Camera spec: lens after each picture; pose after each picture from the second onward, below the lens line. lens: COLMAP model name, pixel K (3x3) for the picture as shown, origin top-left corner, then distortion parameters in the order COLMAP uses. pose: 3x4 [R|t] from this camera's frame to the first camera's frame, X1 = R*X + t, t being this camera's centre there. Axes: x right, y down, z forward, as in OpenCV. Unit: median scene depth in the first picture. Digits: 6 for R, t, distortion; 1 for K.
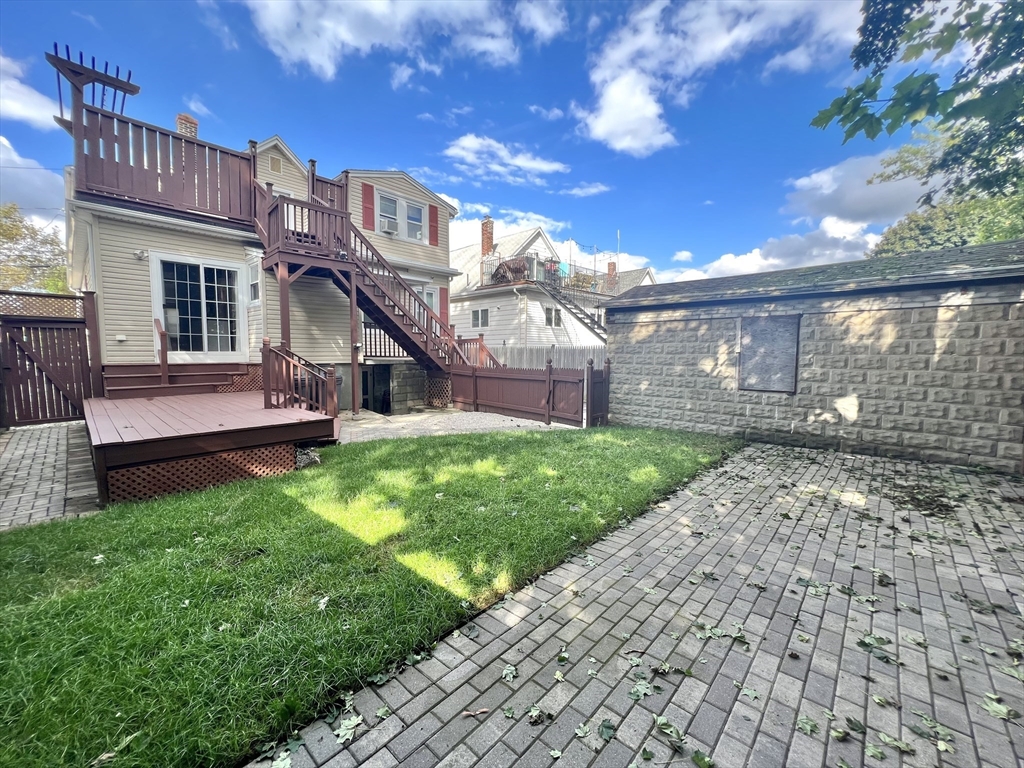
lens RADIAL K [[410.1, 0, 509.4], [0, 410.1, 381.3], [0, 0, 1]] dist [-0.002212, 0.000099]
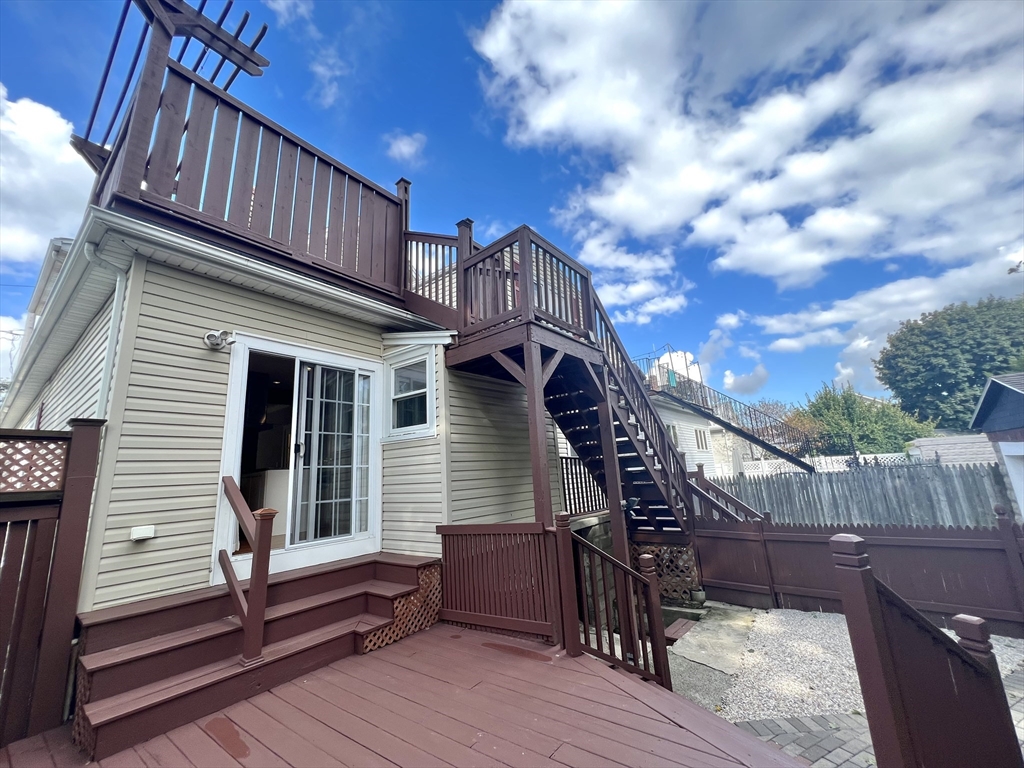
lens RADIAL K [[410.1, 0, 509.7], [0, 410.1, 380.8], [0, 0, 1]] dist [-0.002212, 0.000099]
pose [[0.993506, -0.039887, 0.106555, -0.620162], [0.069983, 0.952647, -0.295915, -0.101923], [-0.089706, 0.301450, 0.949253, 0.538820]]
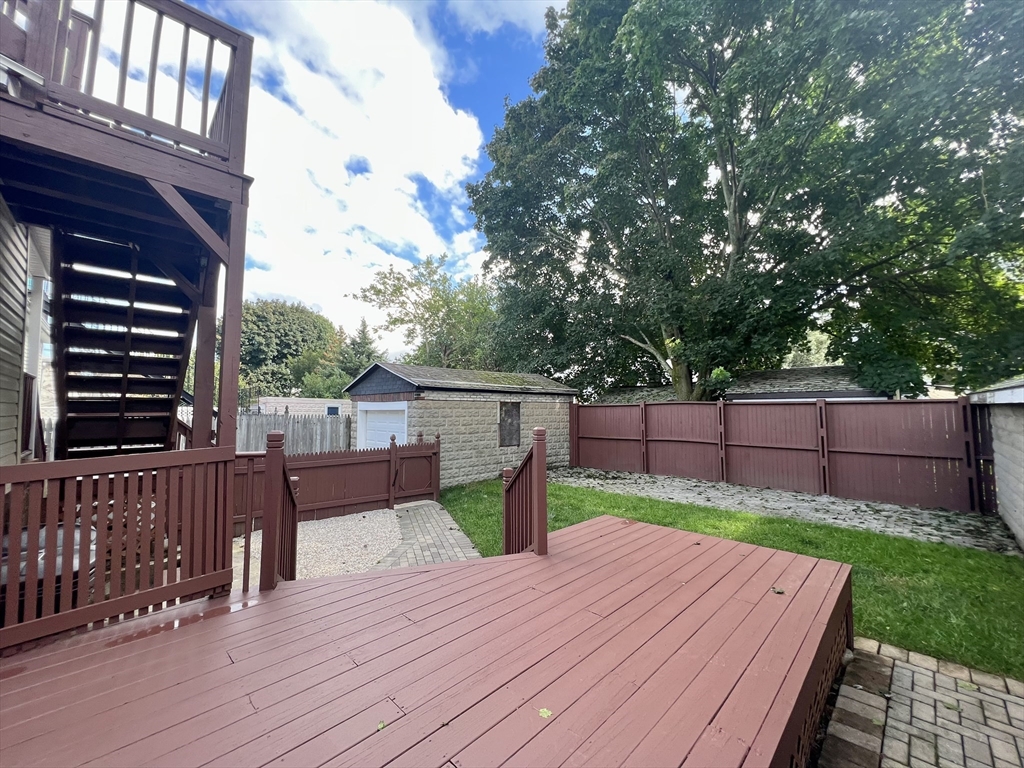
lens RADIAL K [[410.1, 0, 505.8], [0, 410.1, 389.5], [0, 0, 1]] dist [-0.002212, 0.000099]
pose [[0.042966, 0.046138, 0.998011, -0.849921], [0.072469, 0.996158, -0.049172, -0.099124], [-0.996445, 0.074438, 0.039457, 0.736129]]
